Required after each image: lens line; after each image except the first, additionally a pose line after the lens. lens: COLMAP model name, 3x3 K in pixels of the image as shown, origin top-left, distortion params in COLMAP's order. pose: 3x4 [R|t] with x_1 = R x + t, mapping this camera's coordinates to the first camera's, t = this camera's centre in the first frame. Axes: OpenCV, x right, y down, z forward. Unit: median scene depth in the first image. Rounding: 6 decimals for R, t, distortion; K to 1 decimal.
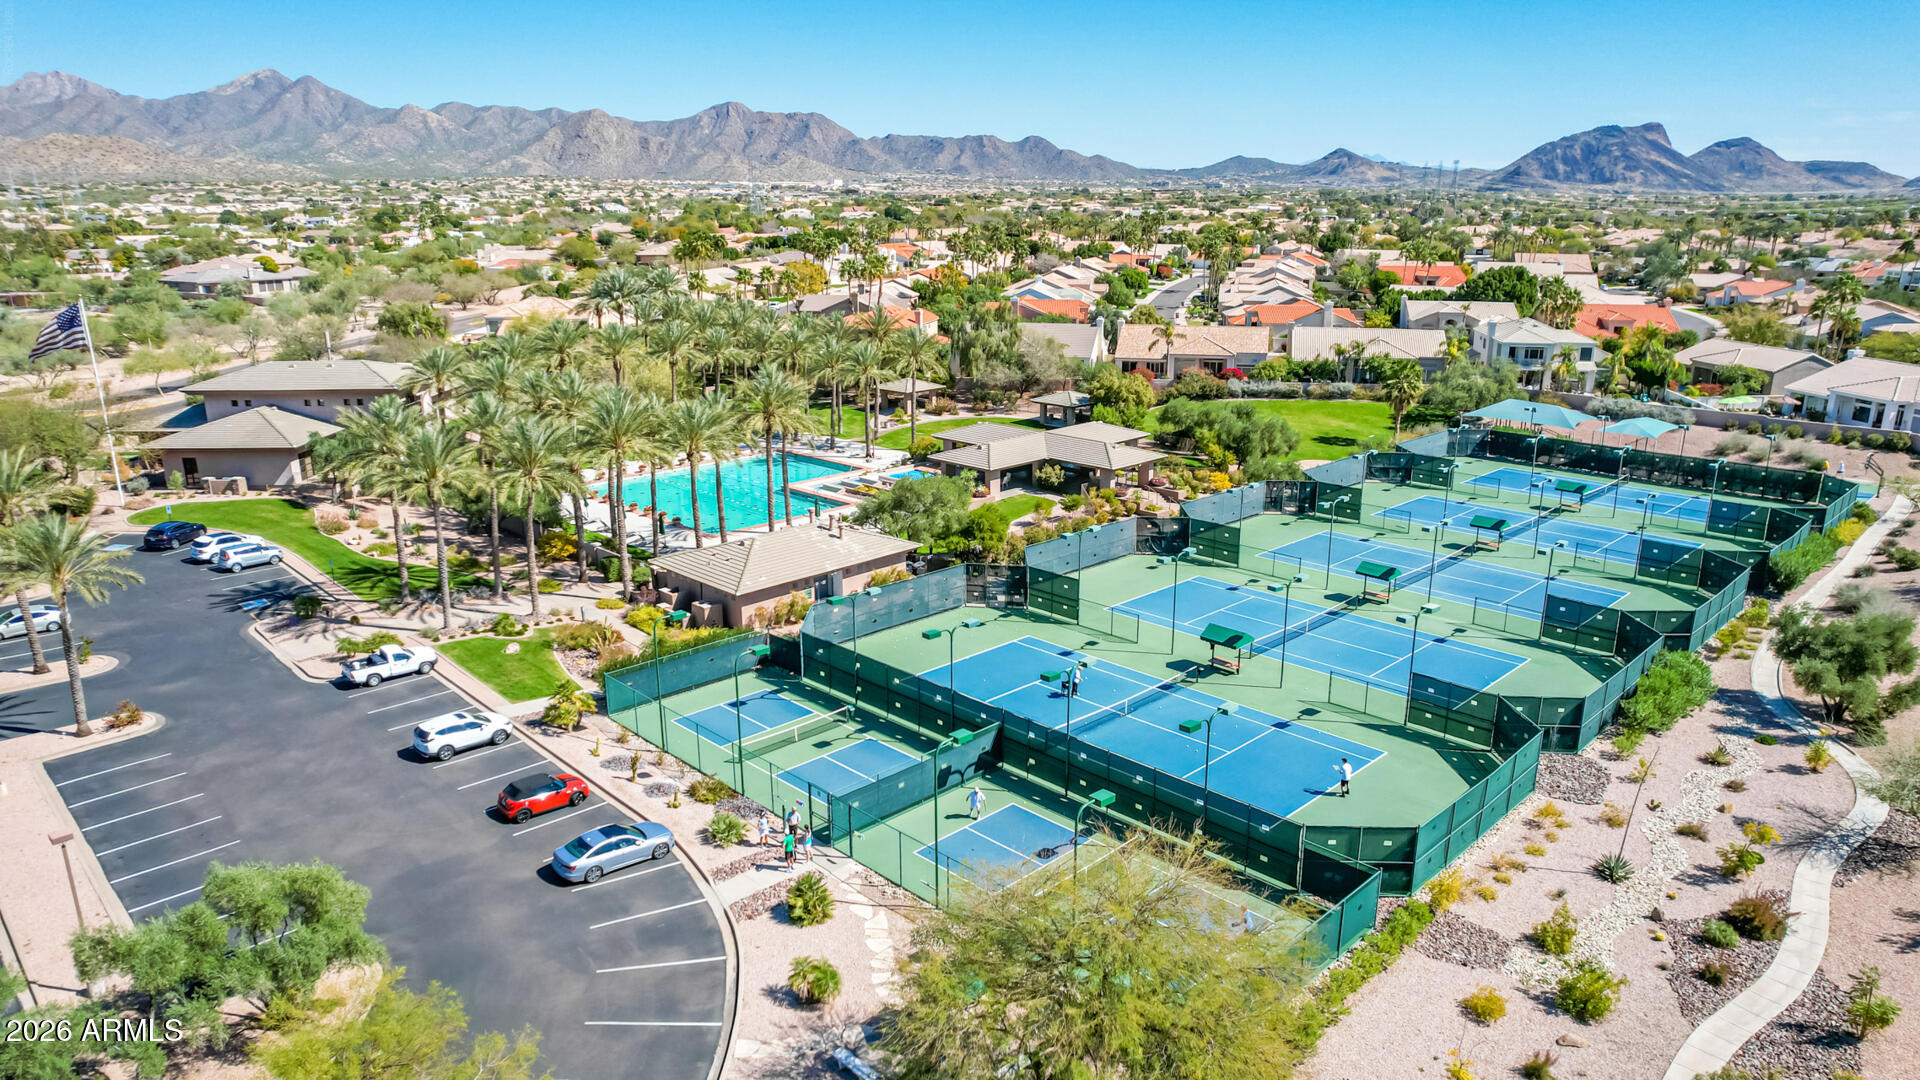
lens RADIAL K [[1226.2, 0, 963.8], [0, 1226.2, 554.2], [0, 0, 1]] dist [-0.094419, 0.086803]
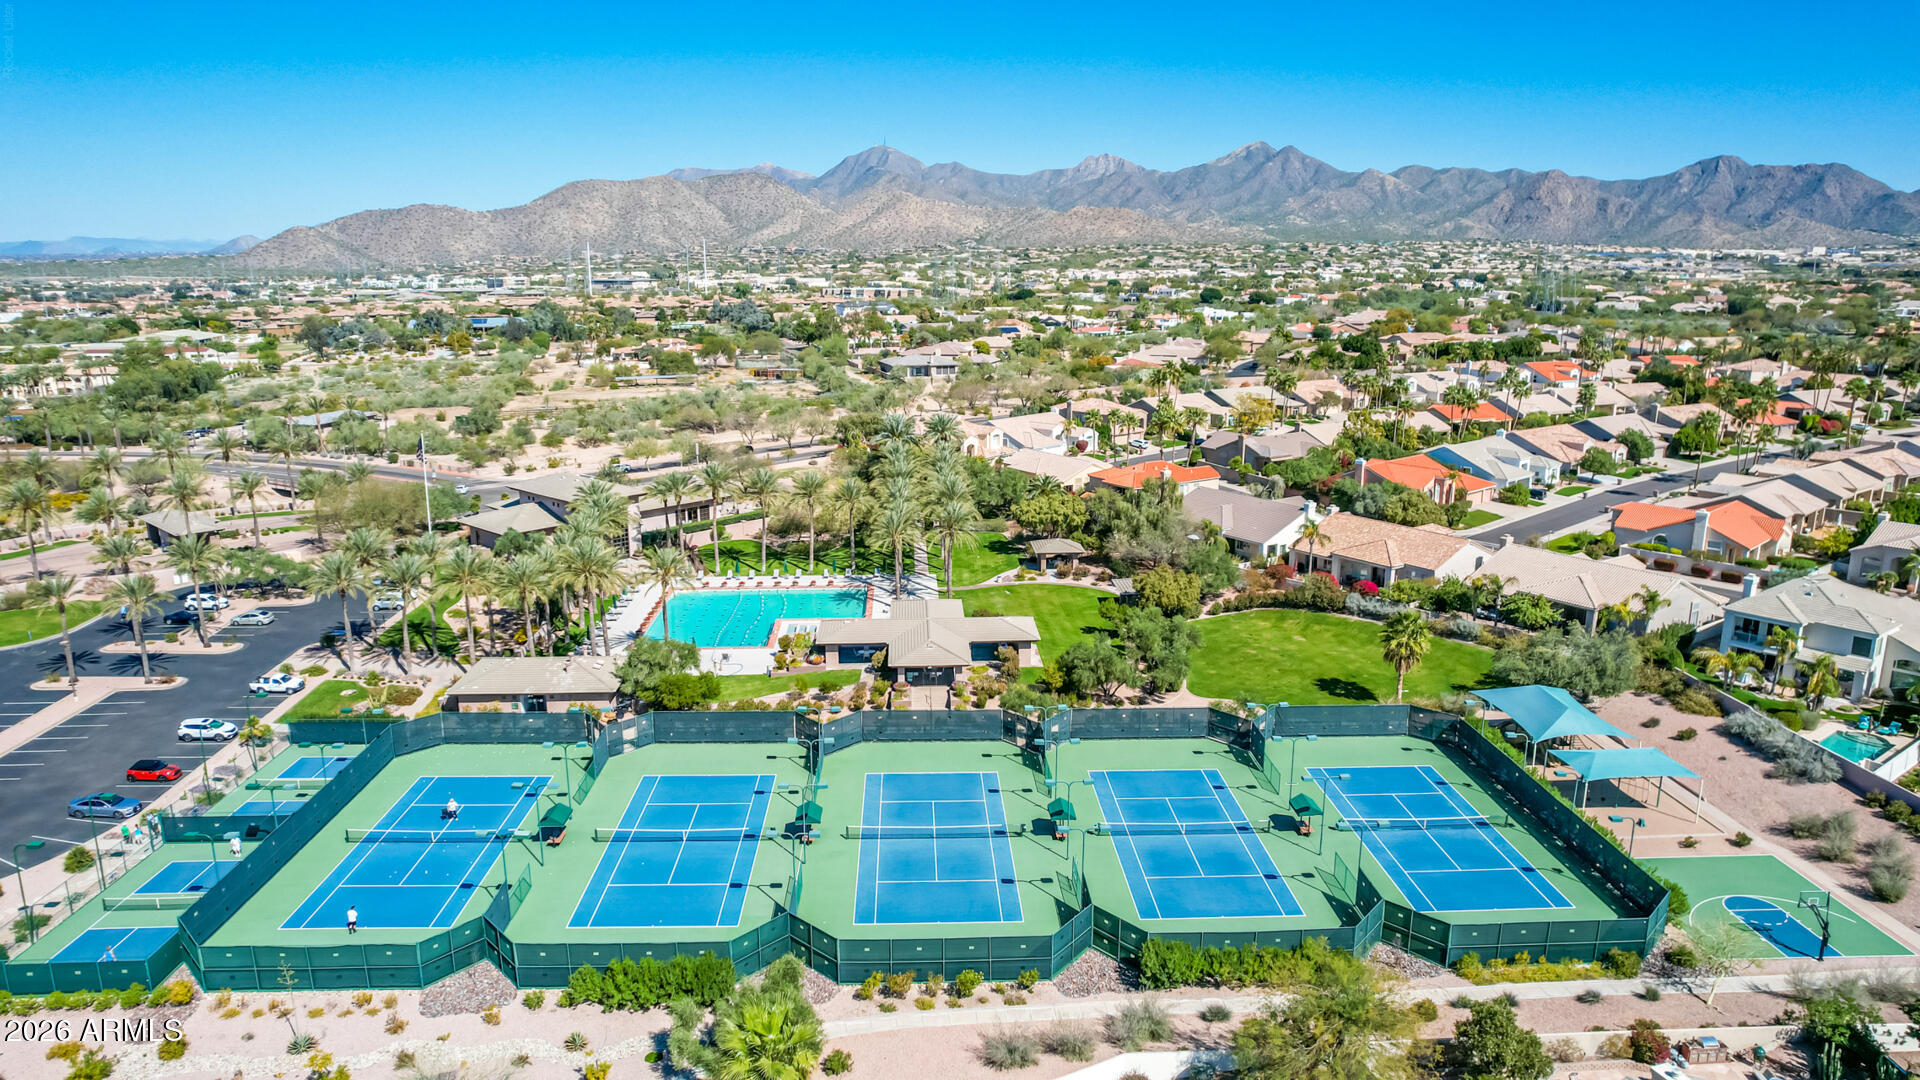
lens RADIAL K [[1226.2, 0, 963.8], [0, 1226.2, 554.2], [0, 0, 1]] dist [-0.094419, 0.086803]
pose [[0.739927, 0.159408, -0.653526, 0.890843], [-0.188294, 0.981761, 0.026284, -0.213099], [0.645797, 0.103607, 0.756447, 0.196632]]
